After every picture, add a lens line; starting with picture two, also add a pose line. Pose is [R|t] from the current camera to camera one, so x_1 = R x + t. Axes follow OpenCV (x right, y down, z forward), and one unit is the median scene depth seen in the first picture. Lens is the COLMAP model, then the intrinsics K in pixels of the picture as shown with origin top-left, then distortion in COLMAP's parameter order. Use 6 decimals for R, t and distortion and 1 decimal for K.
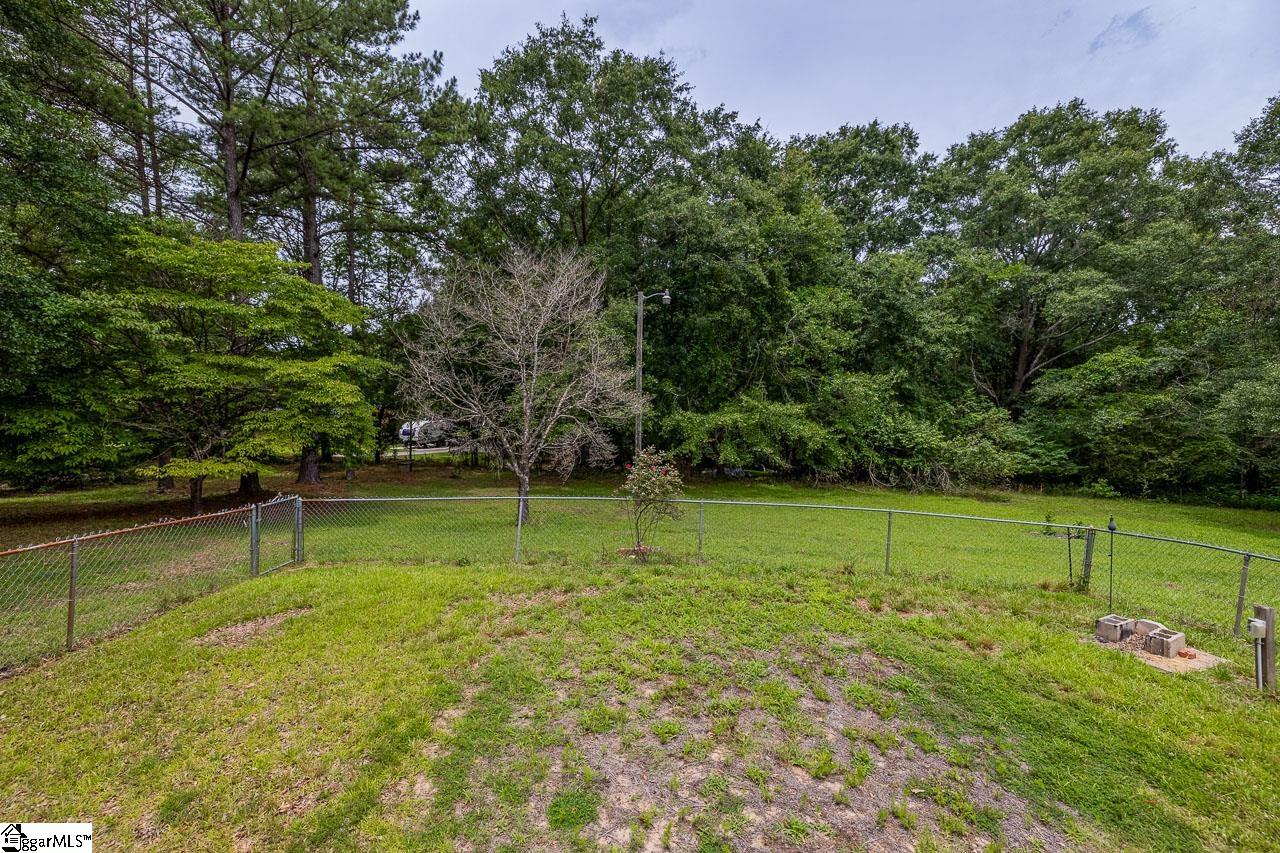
lens RADIAL K [[546.5, 0, 638.1], [0, 546.5, 420.1], [0, 0, 1]] dist [0.002051, 0.001030]
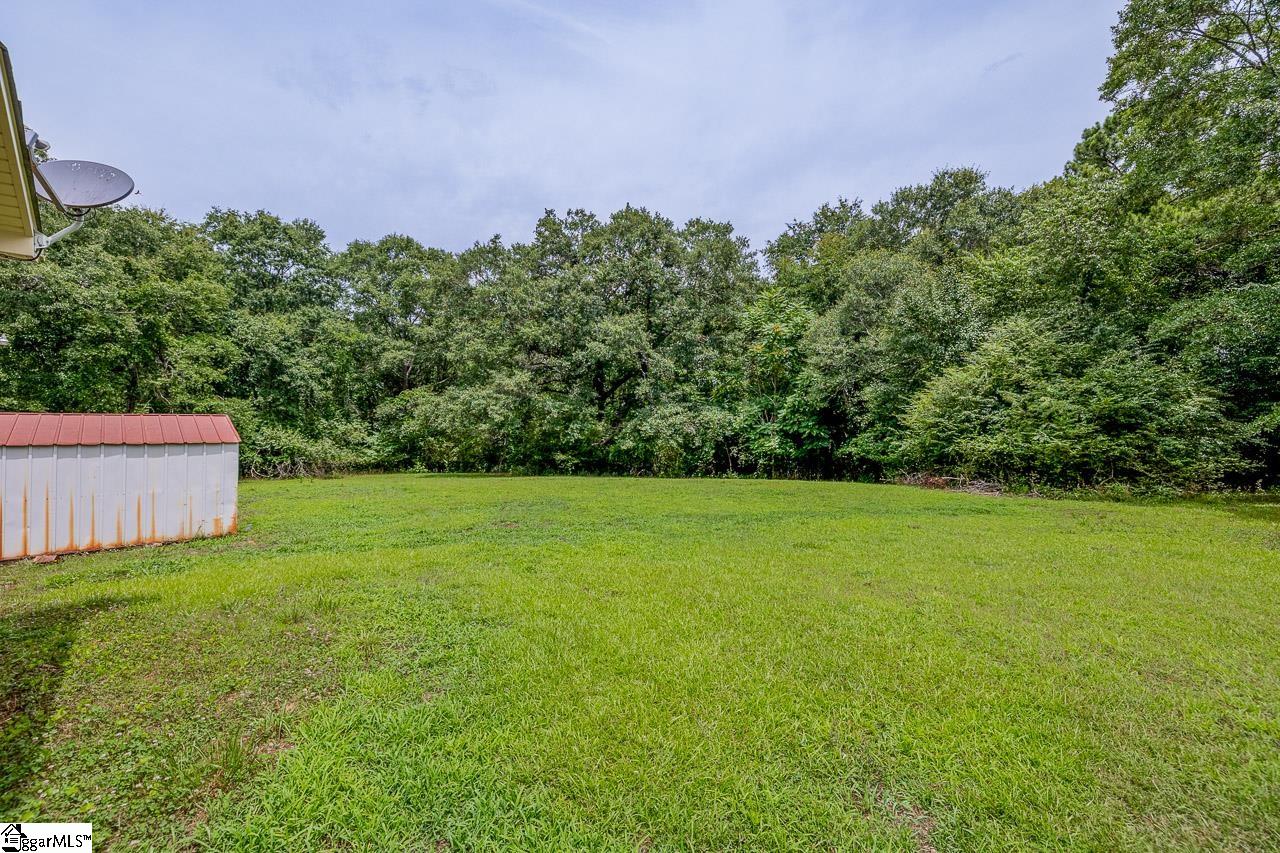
lens RADIAL K [[546.5, 0, 637.8], [0, 546.5, 418.7], [0, 0, 1]] dist [0.002051, 0.001030]
pose [[0.747098, -0.009386, 0.664647, 0.229758], [0.040871, 0.998657, -0.031838, 0.053481], [-0.663456, 0.050951, 0.746479, -0.729985]]
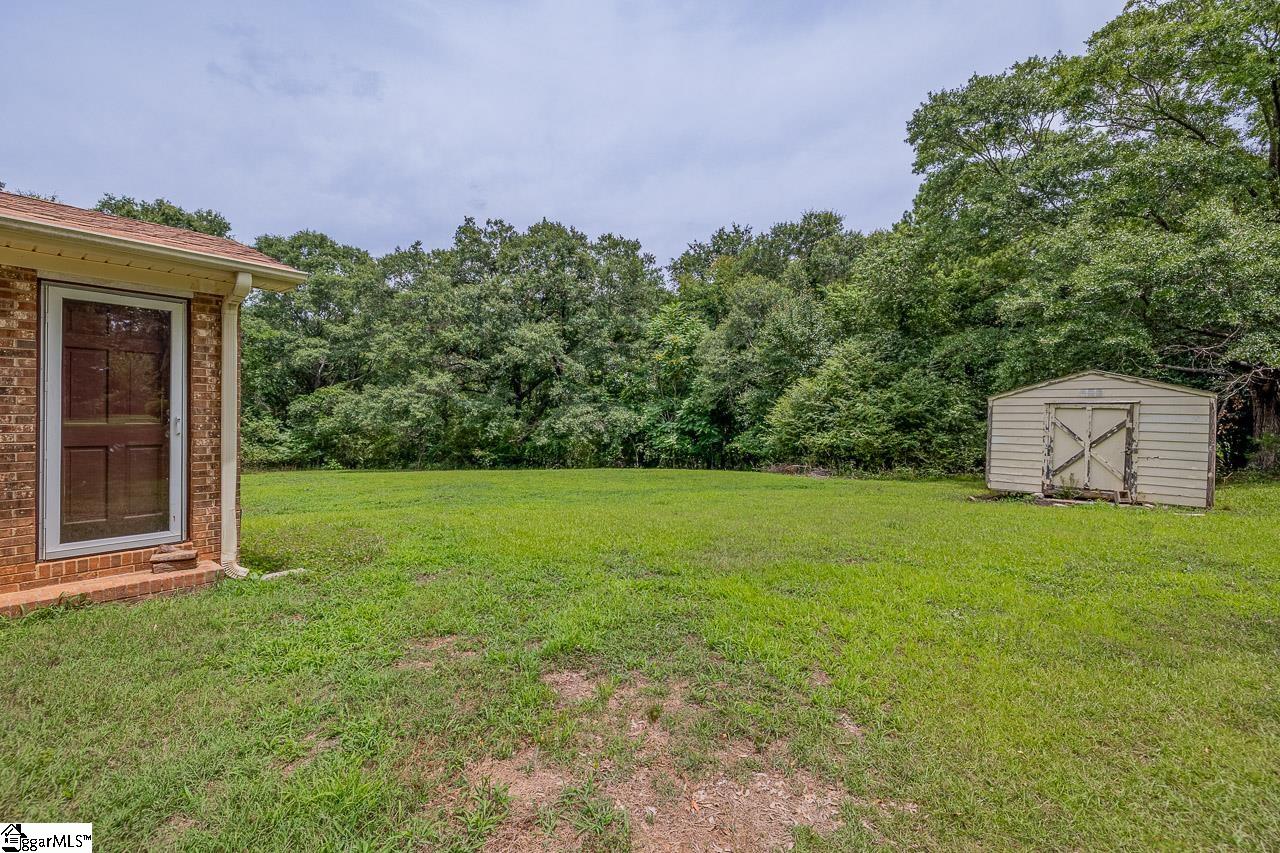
lens RADIAL K [[546.5, 0, 634.0], [0, 546.5, 419.1], [0, 0, 1]] dist [0.002051, 0.001030]
pose [[0.644868, -0.007772, 0.764254, 0.144603], [0.038978, 0.998982, -0.022730, 0.057252], [-0.763299, 0.044447, 0.644514, -0.837404]]
